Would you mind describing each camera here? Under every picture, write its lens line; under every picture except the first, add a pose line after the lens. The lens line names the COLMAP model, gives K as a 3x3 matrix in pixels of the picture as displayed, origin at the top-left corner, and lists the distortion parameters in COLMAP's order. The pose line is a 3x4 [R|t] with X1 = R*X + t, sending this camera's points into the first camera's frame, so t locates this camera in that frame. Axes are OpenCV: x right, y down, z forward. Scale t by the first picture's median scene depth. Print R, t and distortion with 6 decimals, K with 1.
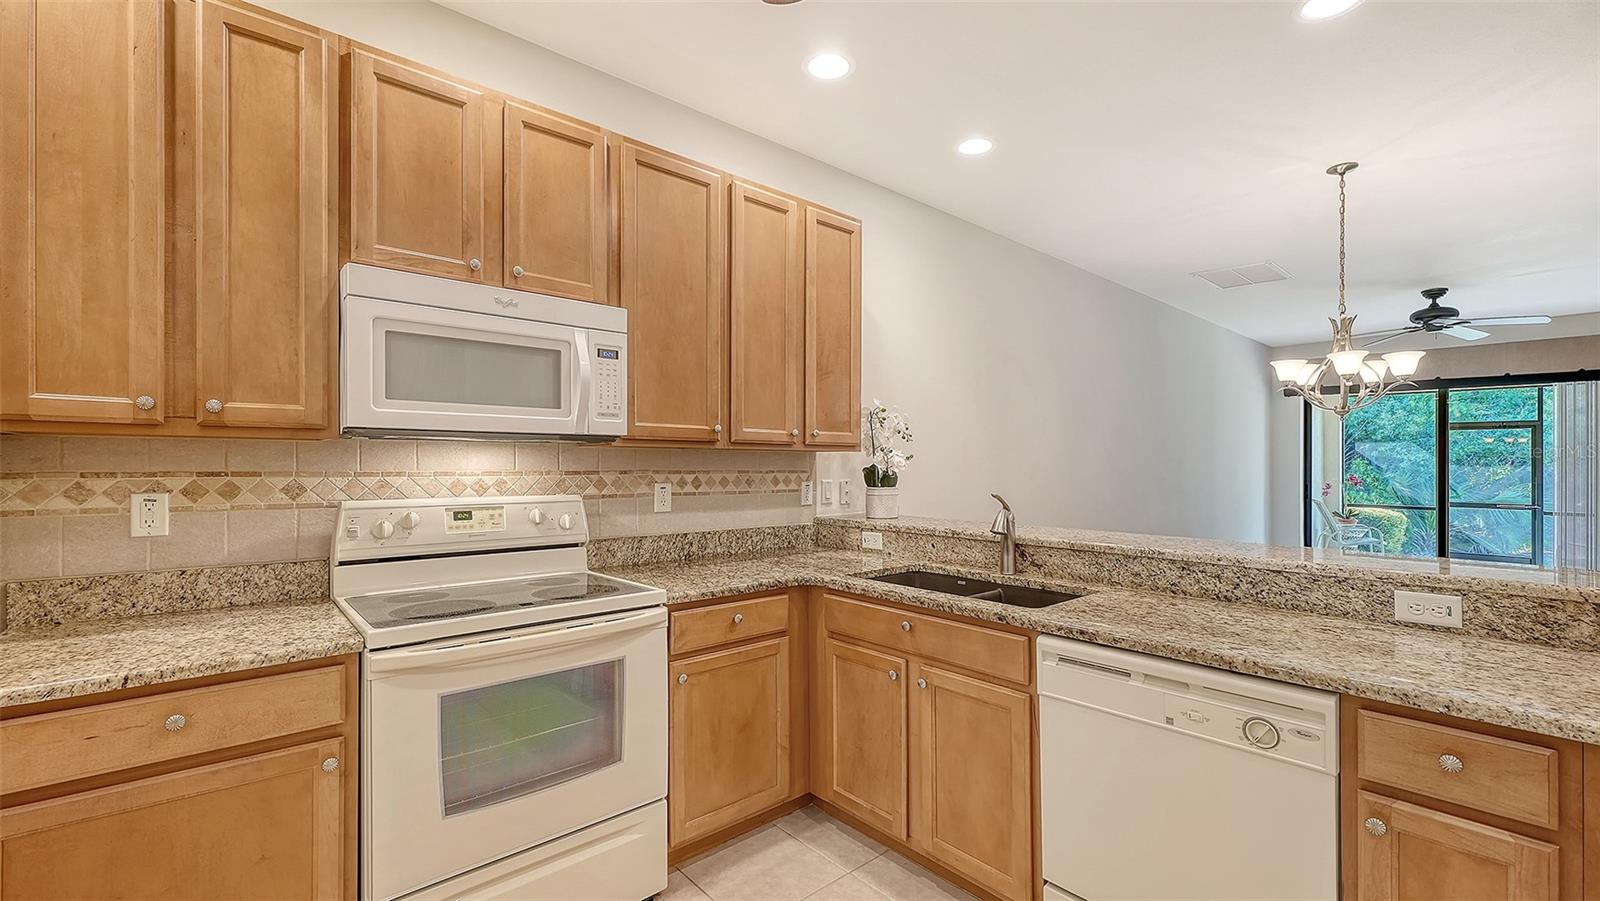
lens RADIAL K [[667.3, 0, 791.9], [0, 667.3, 464.3], [0, 0, 1]] dist [-0.000421, 0.000372]
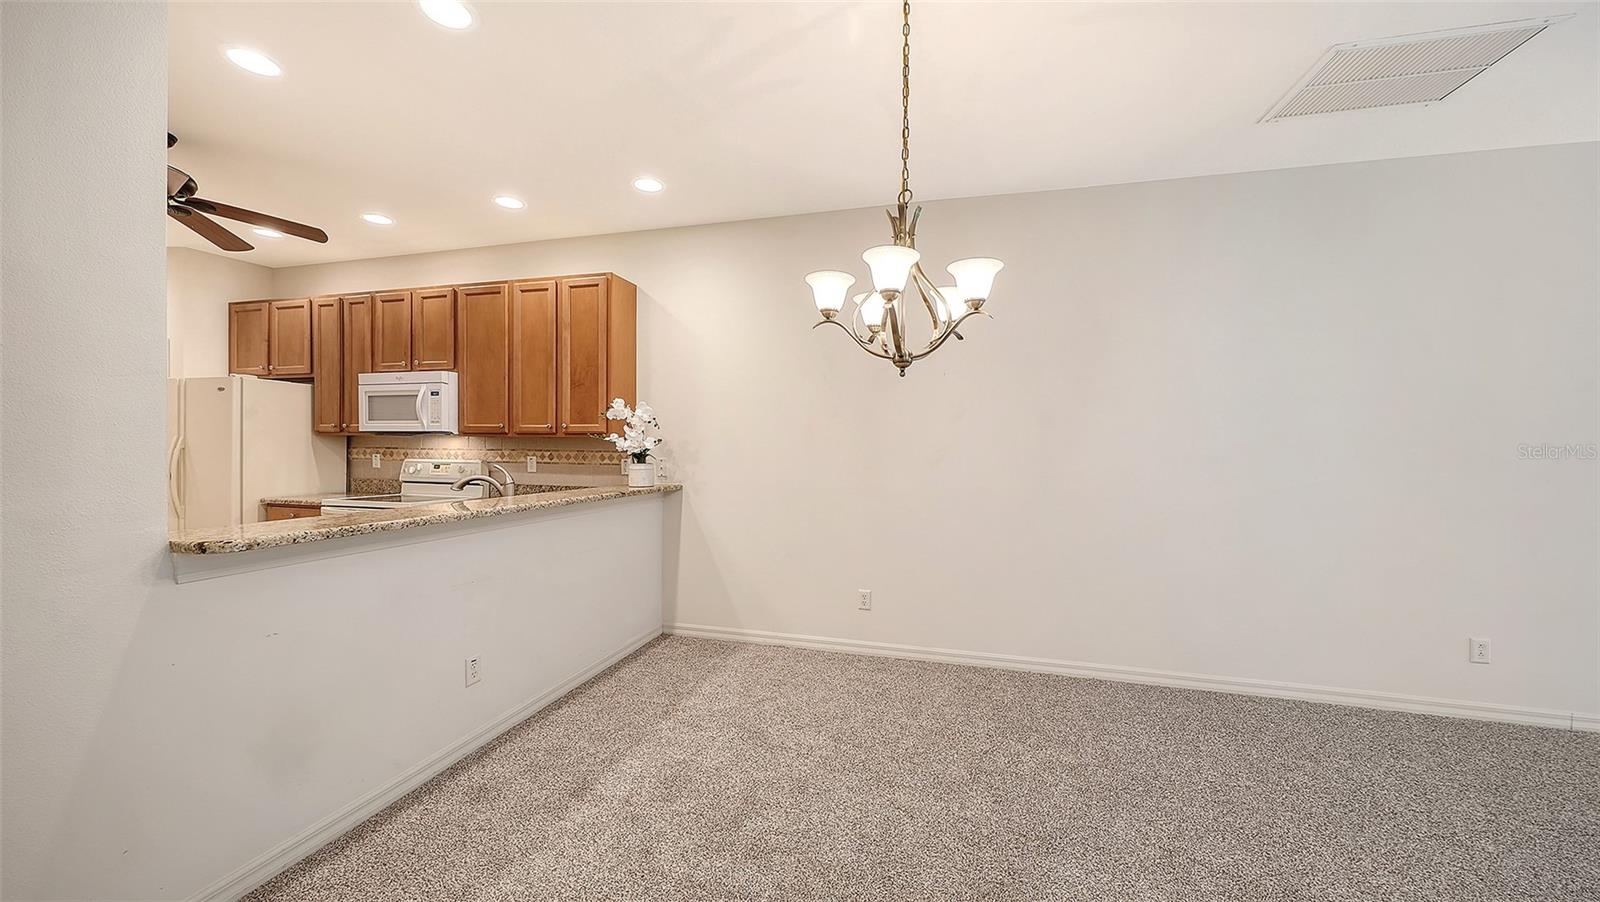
lens RADIAL K [[563.3, 0, 801.7], [0, 563.3, 447.8], [0, 0, 1]] dist [-0.000521, -0.000072]
pose [[0.556903, 0.004761, -0.830564, 1.837803], [-0.008115, 0.999967, 0.000291, -0.001389], [0.830538, 0.006578, 0.556924, 0.946833]]
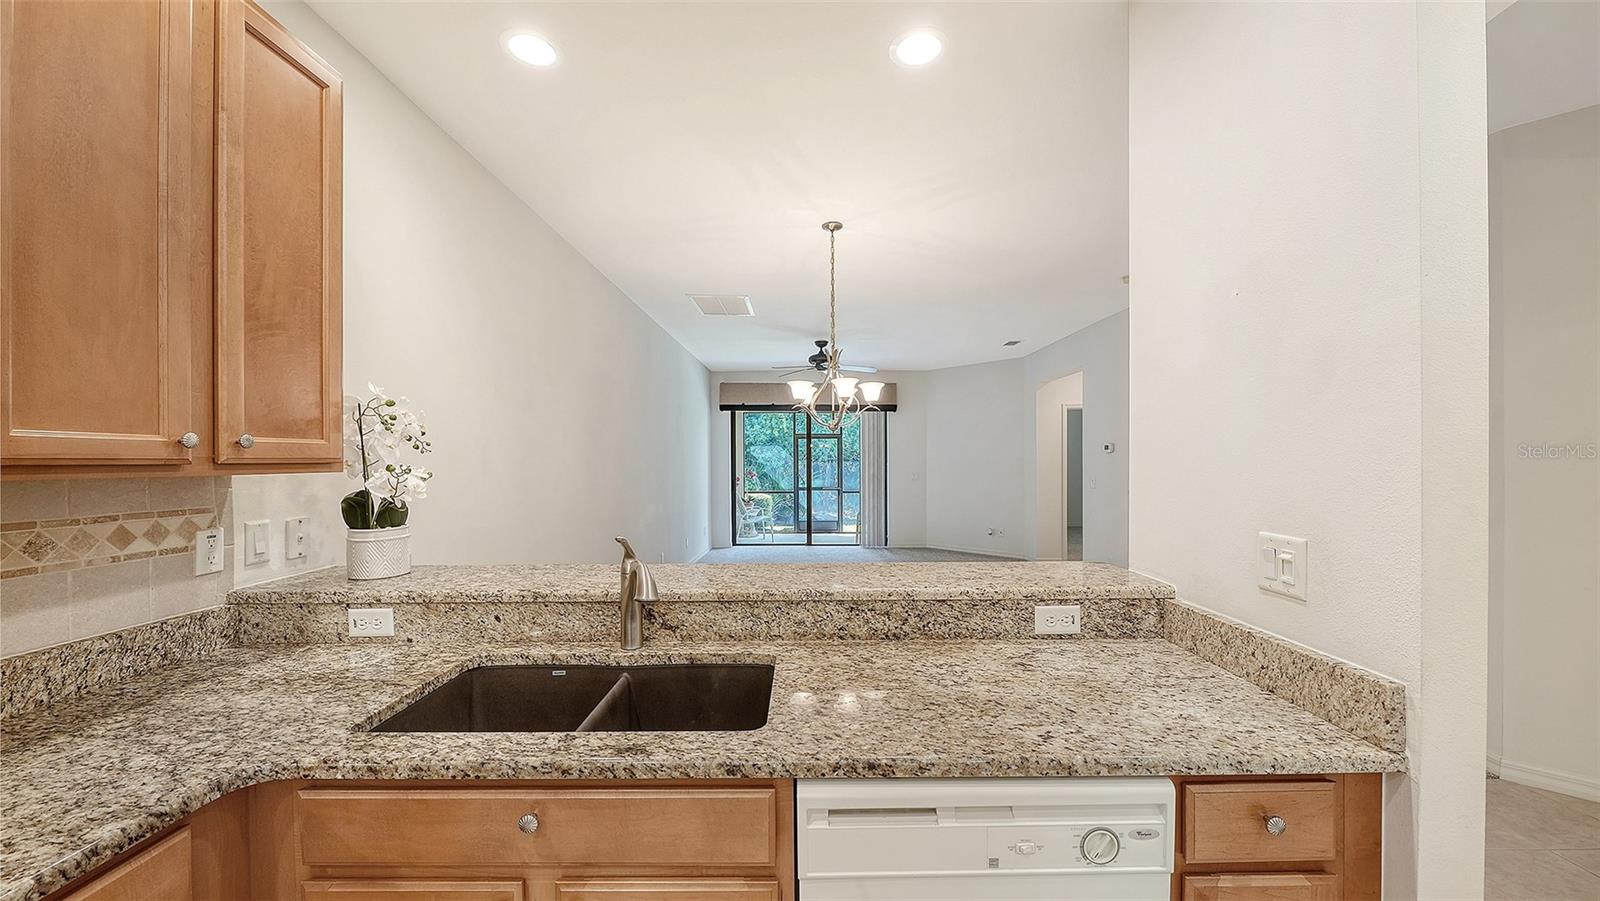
lens RADIAL K [[599.2, 0, 806.6], [0, 599.2, 457.9], [0, 0, 1]] dist [-0.004672, -0.000567]
pose [[0.656596, -0.006414, 0.754215, -0.033667], [0.010682, 0.999943, -0.000795, -0.036872], [-0.754167, 0.008578, 0.656627, 0.495136]]
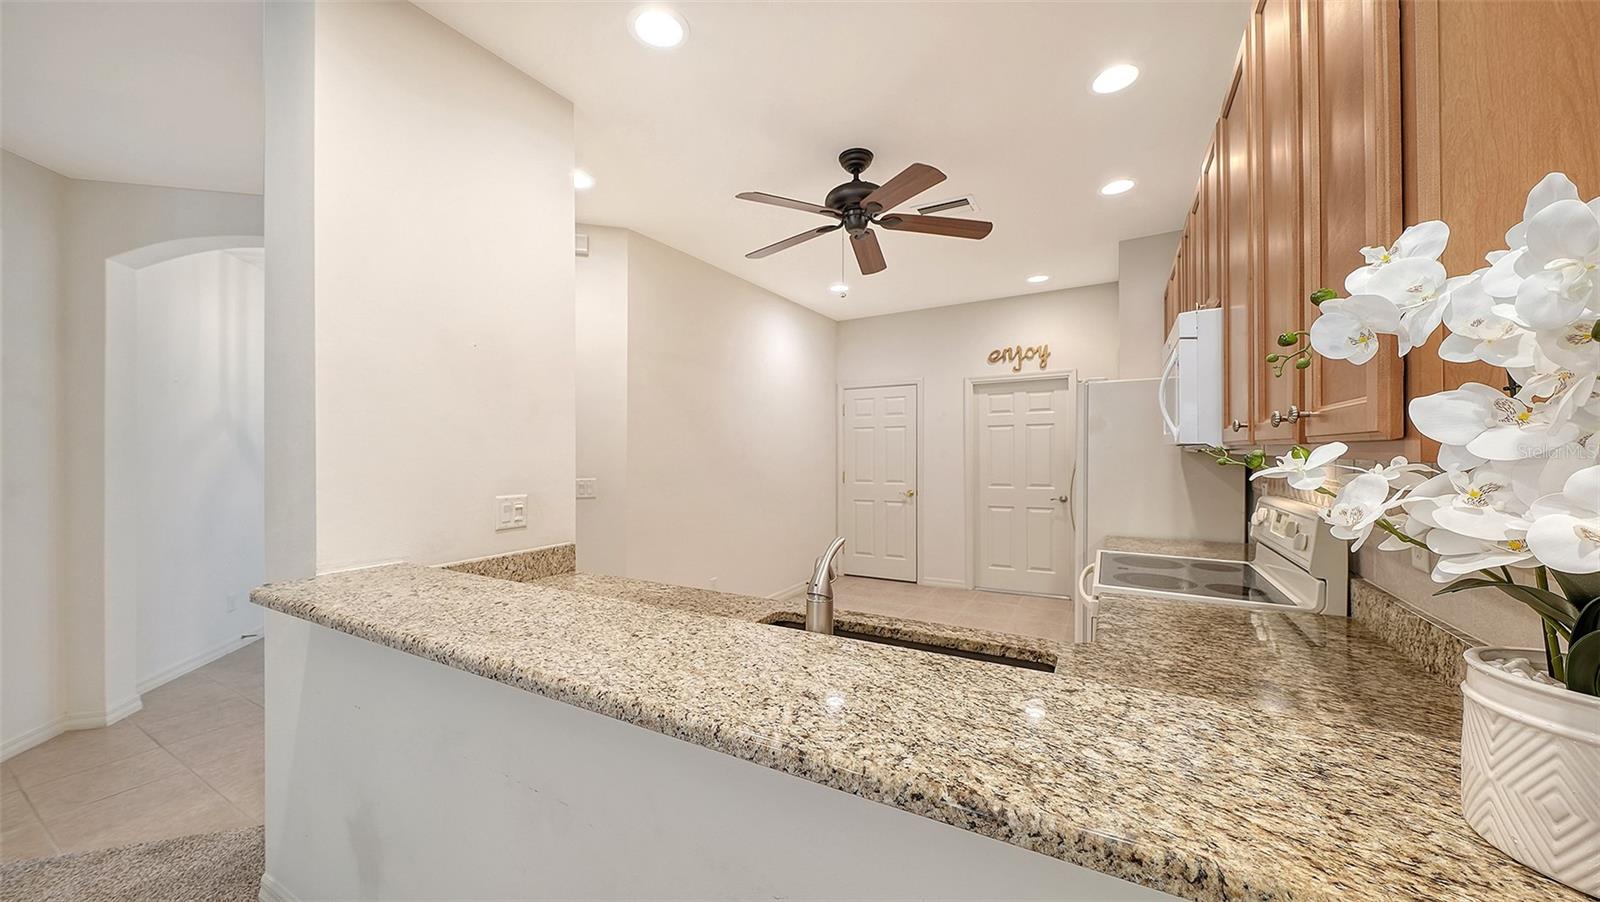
lens RADIAL K [[563.3, 0, 801.7], [0, 563.3, 447.8], [0, 0, 1]] dist [-0.000521, -0.000072]
pose [[-0.938137, -0.001068, -0.346262, 0.545578], [0.001096, 0.999981, -0.006054, -0.033158], [0.346262, -0.006059, -0.938118, 1.566778]]
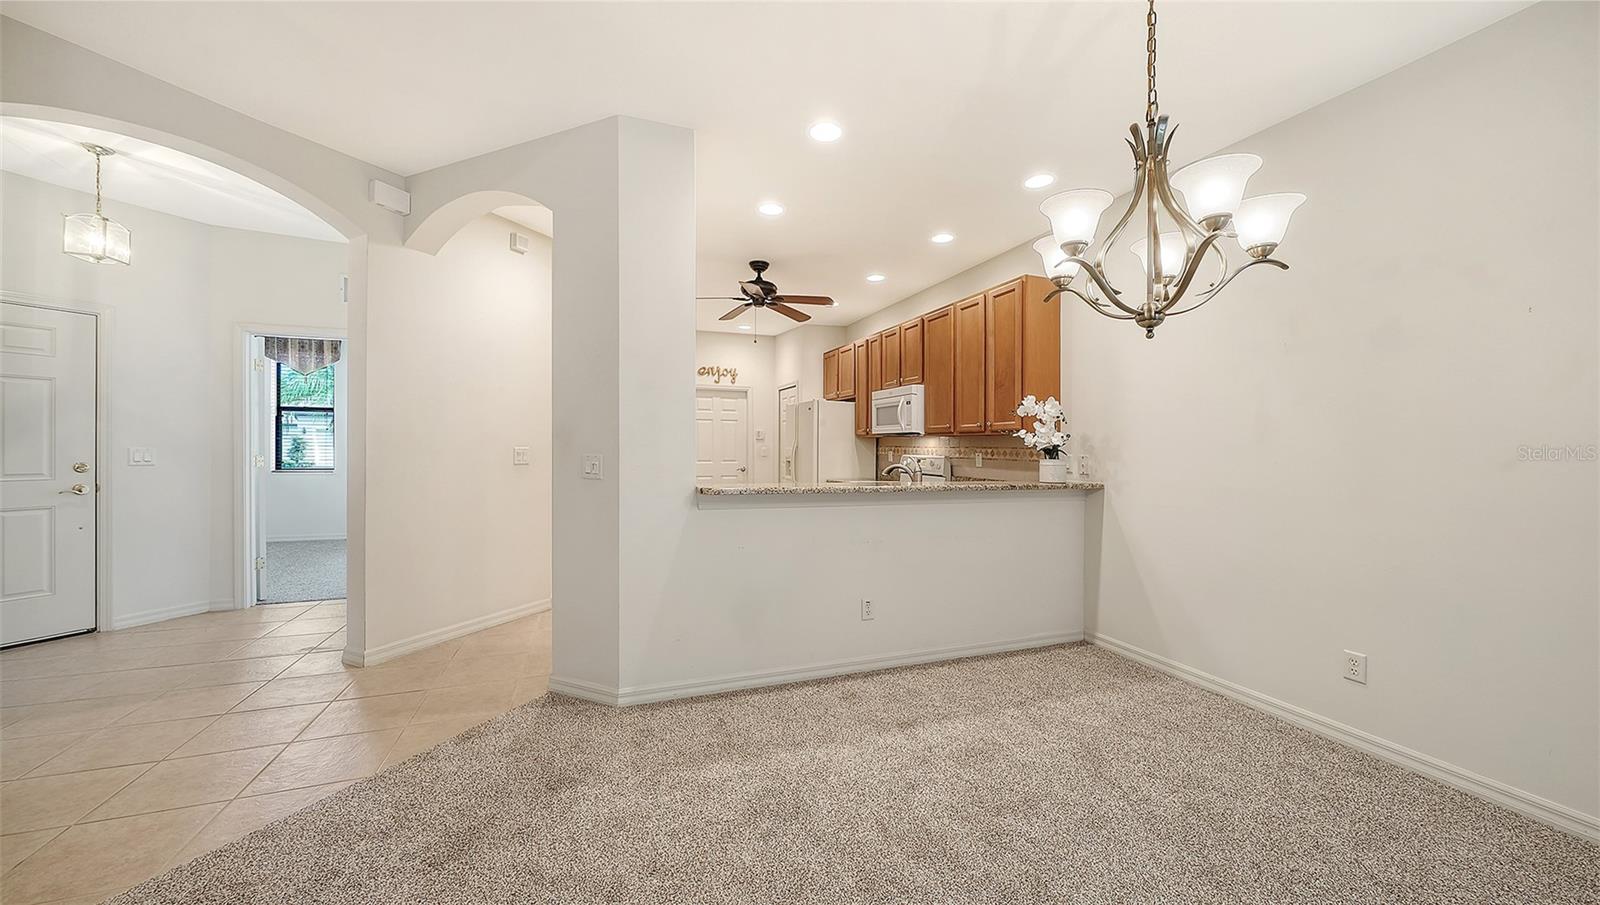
lens RADIAL K [[560.6, 0, 808.0], [0, 560.6, 447.3], [0, 0, 1]] dist [-0.000529, -0.000054]
pose [[-0.342248, -0.005487, -0.939594, 1.976832], [-0.012783, 0.999918, -0.001183, 0.024956], [0.939523, 0.011606, -0.342290, 1.366545]]
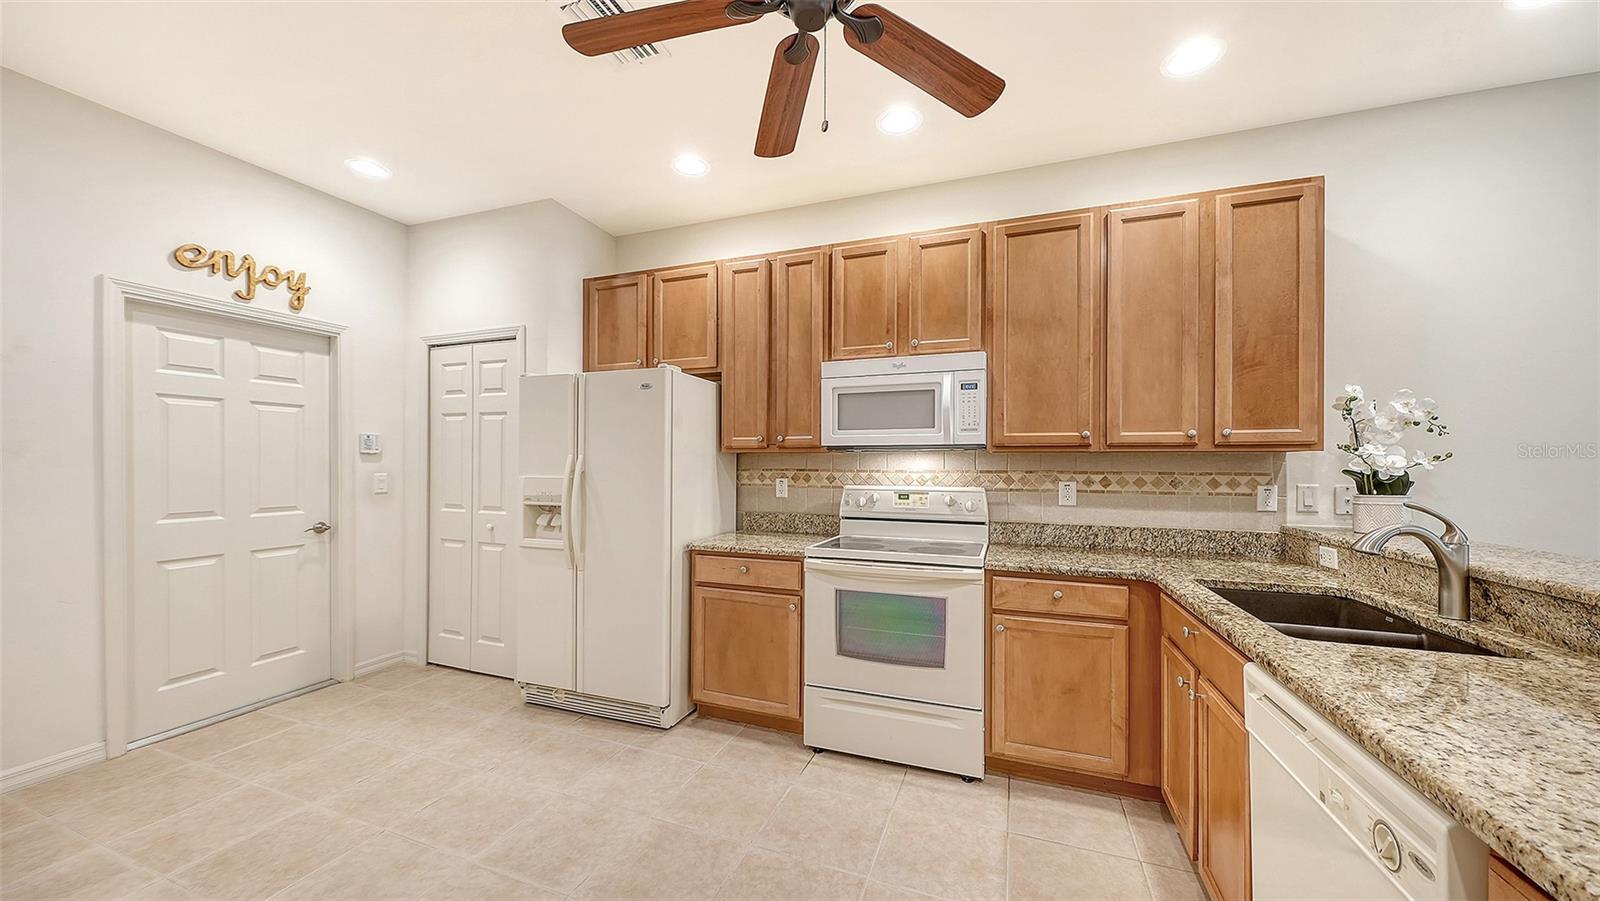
lens RADIAL K [[562.3, 0, 789.5], [0, 562.3, 465.7], [0, 0, 1]] dist [-0.001719, -0.000167]
pose [[0.468637, -0.002874, -0.883386, 0.579083], [-0.004193, 0.999976, -0.005478, 0.009409], [0.883381, 0.006272, 0.468614, 0.108292]]
